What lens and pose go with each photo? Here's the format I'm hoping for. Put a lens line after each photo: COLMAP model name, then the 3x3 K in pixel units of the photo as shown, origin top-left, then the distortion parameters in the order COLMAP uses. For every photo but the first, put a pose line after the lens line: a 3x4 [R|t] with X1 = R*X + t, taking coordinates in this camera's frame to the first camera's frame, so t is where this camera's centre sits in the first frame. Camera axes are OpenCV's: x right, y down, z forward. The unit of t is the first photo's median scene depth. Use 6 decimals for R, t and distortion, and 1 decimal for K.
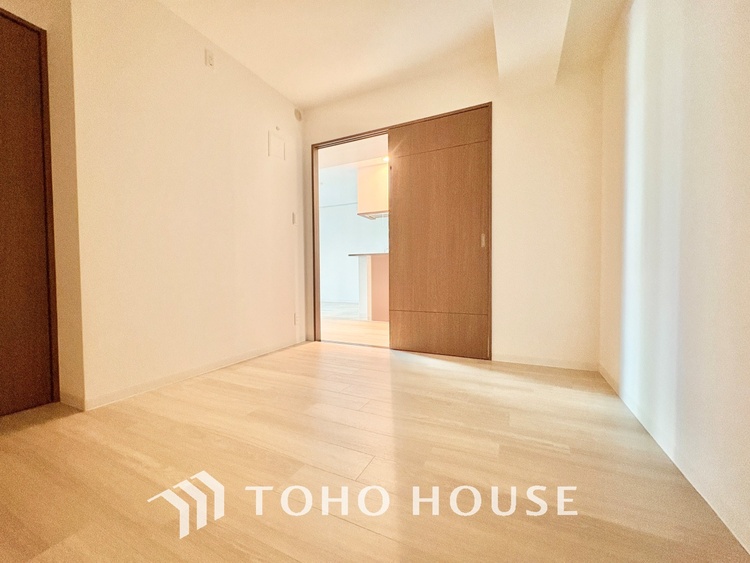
lens RADIAL K [[299.3, 0, 374.2], [0, 299.3, 279.7], [0, 0, 1]] dist [0.001241, 0.000307]
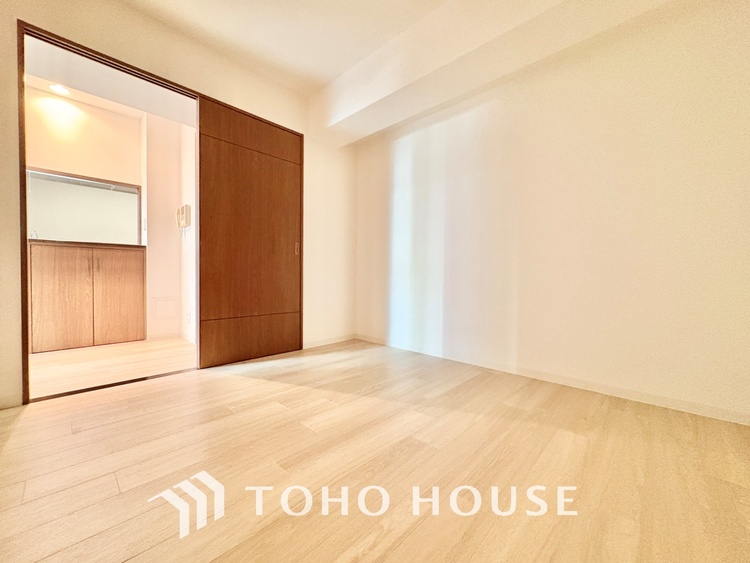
lens RADIAL K [[299.3, 0, 374.2], [0, 299.3, 279.7], [0, 0, 1]] dist [0.001241, 0.000307]
pose [[0.311649, -0.002464, 0.950194, -0.748628], [0.006881, 0.999976, 0.000336, -0.008868], [-0.950172, 0.006433, 0.311659, 0.398919]]
